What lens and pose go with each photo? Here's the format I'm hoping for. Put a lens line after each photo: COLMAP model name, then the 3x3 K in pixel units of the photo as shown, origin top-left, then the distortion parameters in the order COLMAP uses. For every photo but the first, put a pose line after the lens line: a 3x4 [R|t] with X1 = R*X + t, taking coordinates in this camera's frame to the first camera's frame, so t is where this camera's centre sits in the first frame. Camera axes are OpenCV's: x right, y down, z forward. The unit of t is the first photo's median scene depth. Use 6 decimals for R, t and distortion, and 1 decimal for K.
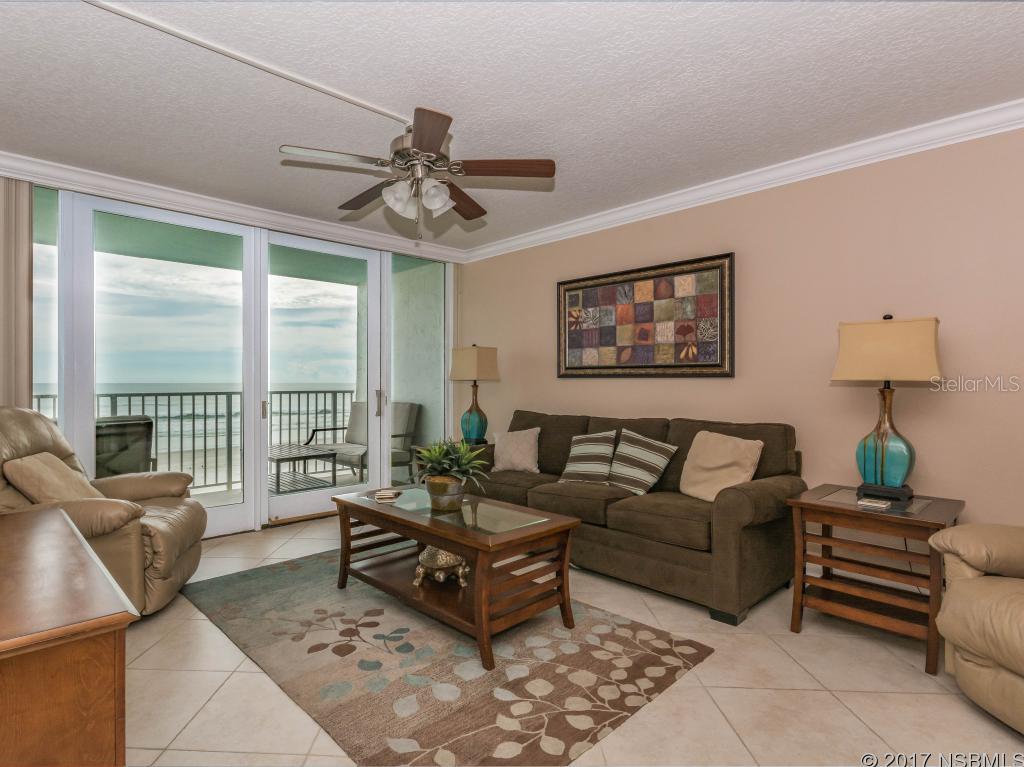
lens RADIAL K [[546.0, 0, 470.1], [0, 546.0, 378.5], [0, 0, 1]] dist [-0.005266, -0.001274]
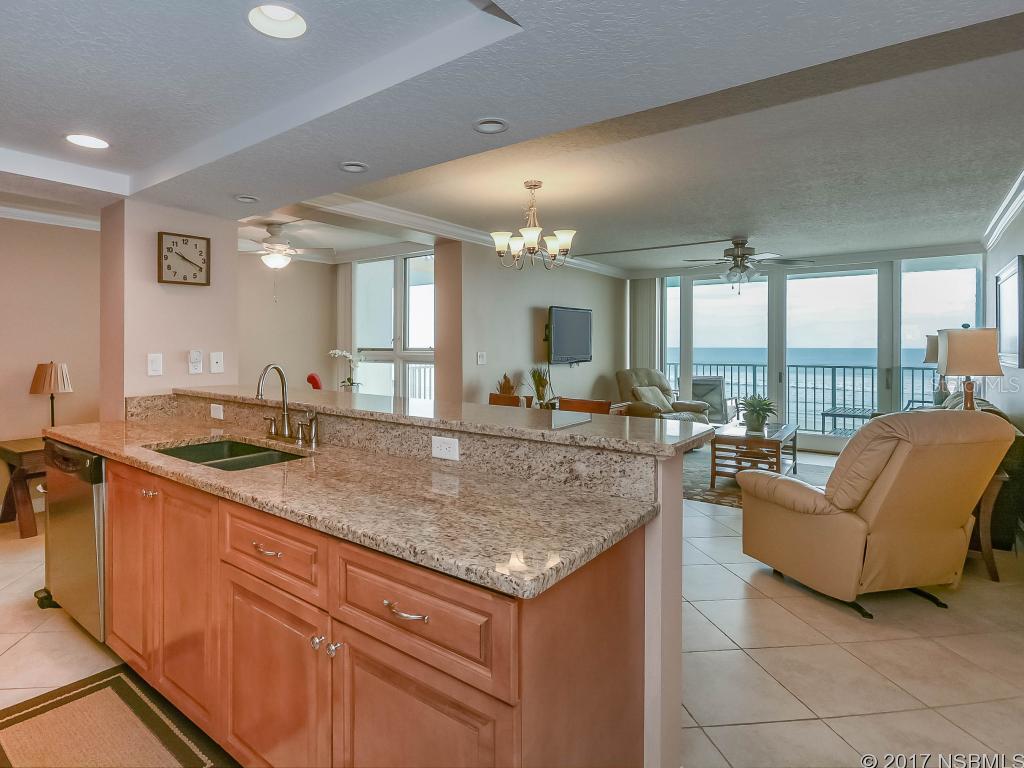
lens RADIAL K [[555.4, 0, 456.0], [0, 555.4, 347.5], [0, 0, 1]] dist [0.001475, -0.000937]
pose [[0.154562, 0.002567, -0.987980, 1.363817], [0.003711, 0.999988, 0.003179, -0.052849], [0.987976, -0.004158, 0.154551, -0.285348]]
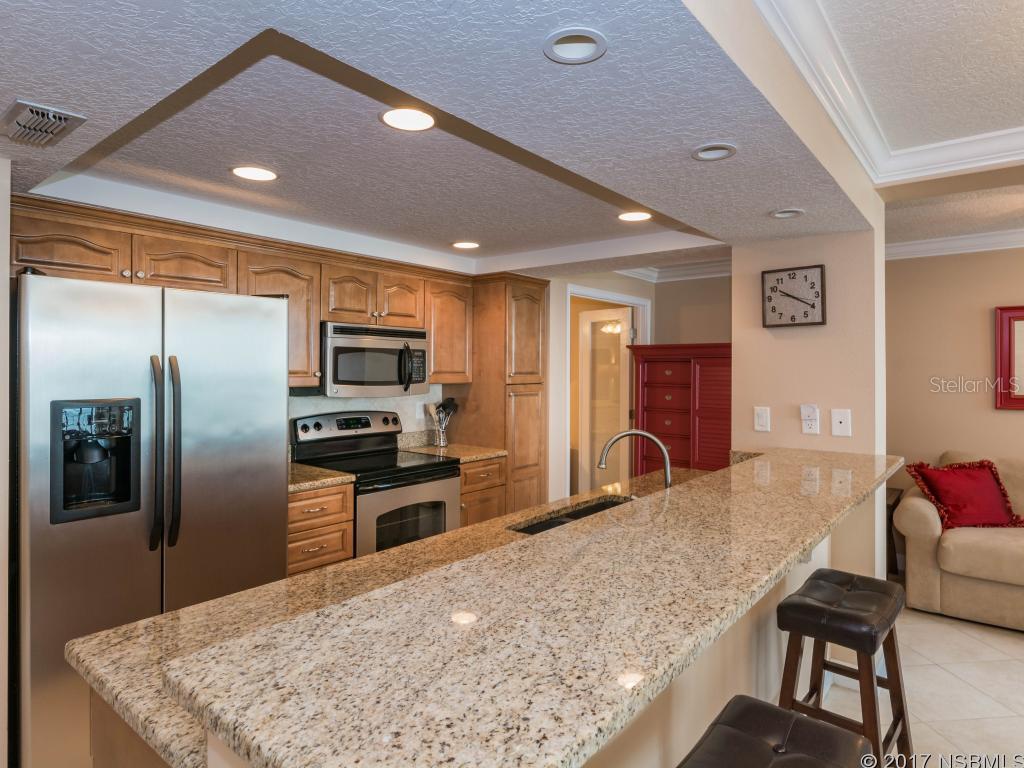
lens RADIAL K [[595.5, 0, 519.4], [0, 595.5, 358.3], [0, 0, 1]] dist [-0.004556, -0.002704]
pose [[-0.987938, -0.012752, -0.154321, 0.901485], [-0.009646, 0.999736, -0.020861, -0.089564], [0.154546, -0.019120, -0.987801, 0.162305]]
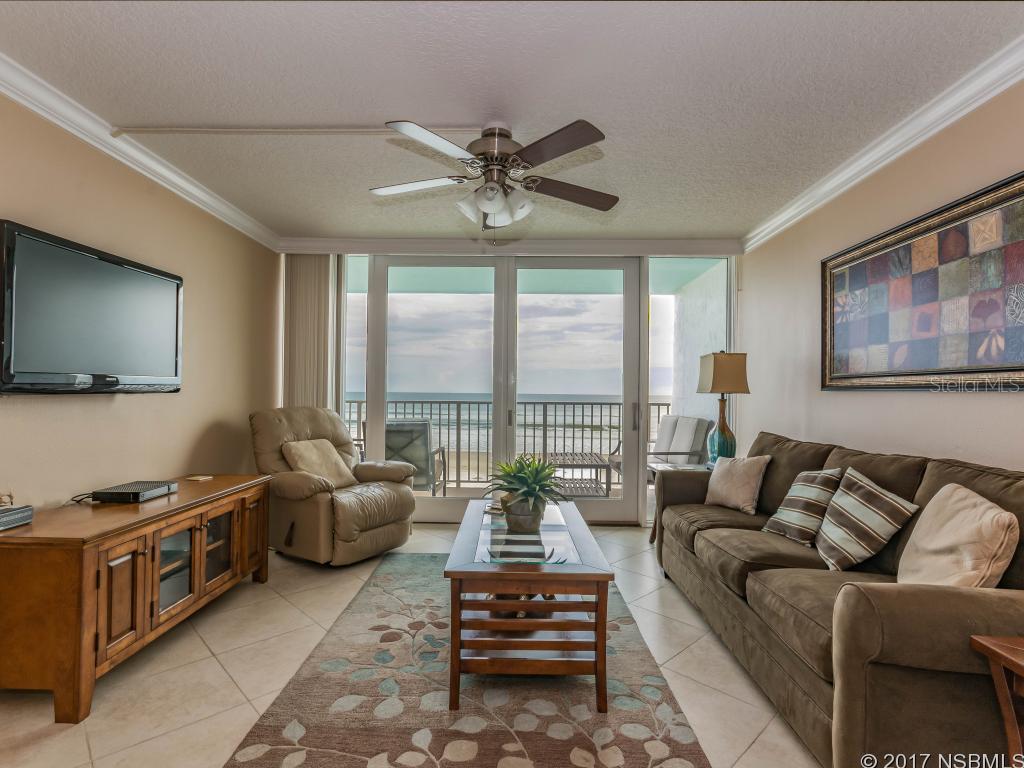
lens RADIAL K [[517.0, 0, 502.1], [0, 517.0, 385.9], [0, 0, 1]] dist [-0.000191, 0.002284]
pose [[0.722296, -0.002529, -0.691579, 0.421312], [-0.004522, 0.999955, -0.008380, 0.000134], [0.691569, 0.009180, 0.722252, 0.258583]]
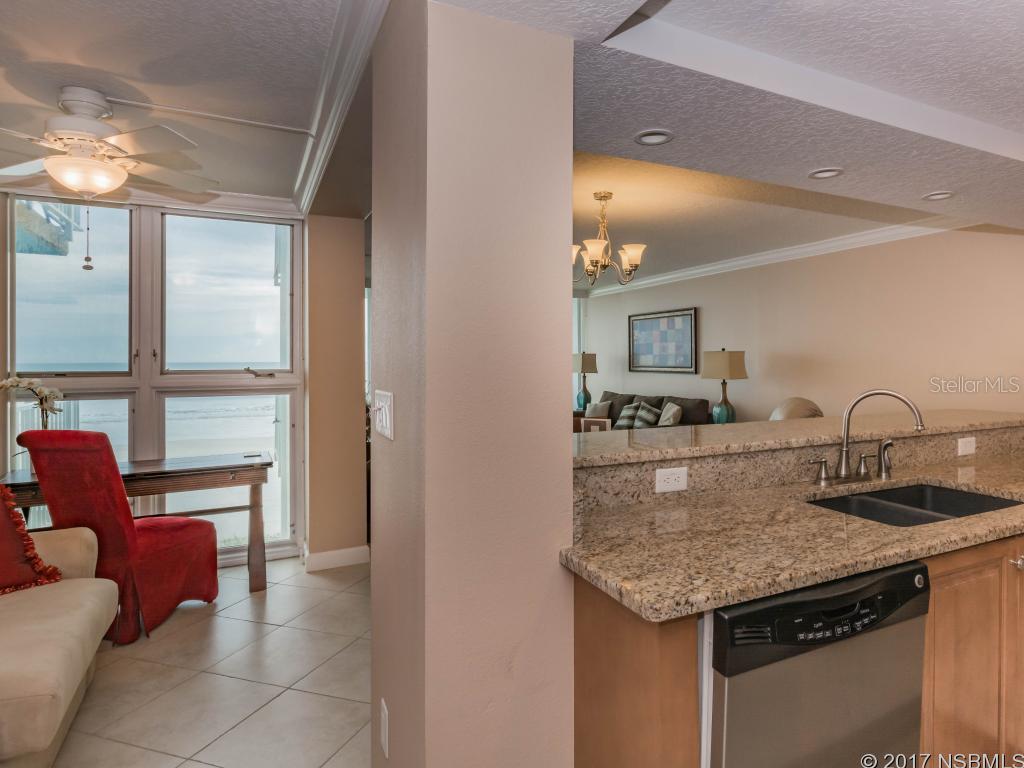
lens RADIAL K [[595.5, 0, 562.0], [0, 595.5, 367.2], [0, 0, 1]] dist [-0.004556, -0.002704]
pose [[0.967223, -0.000588, -0.253928, 0.544110], [0.006273, 0.999747, 0.021578, -0.071875], [0.253851, -0.022463, 0.966982, -1.046507]]
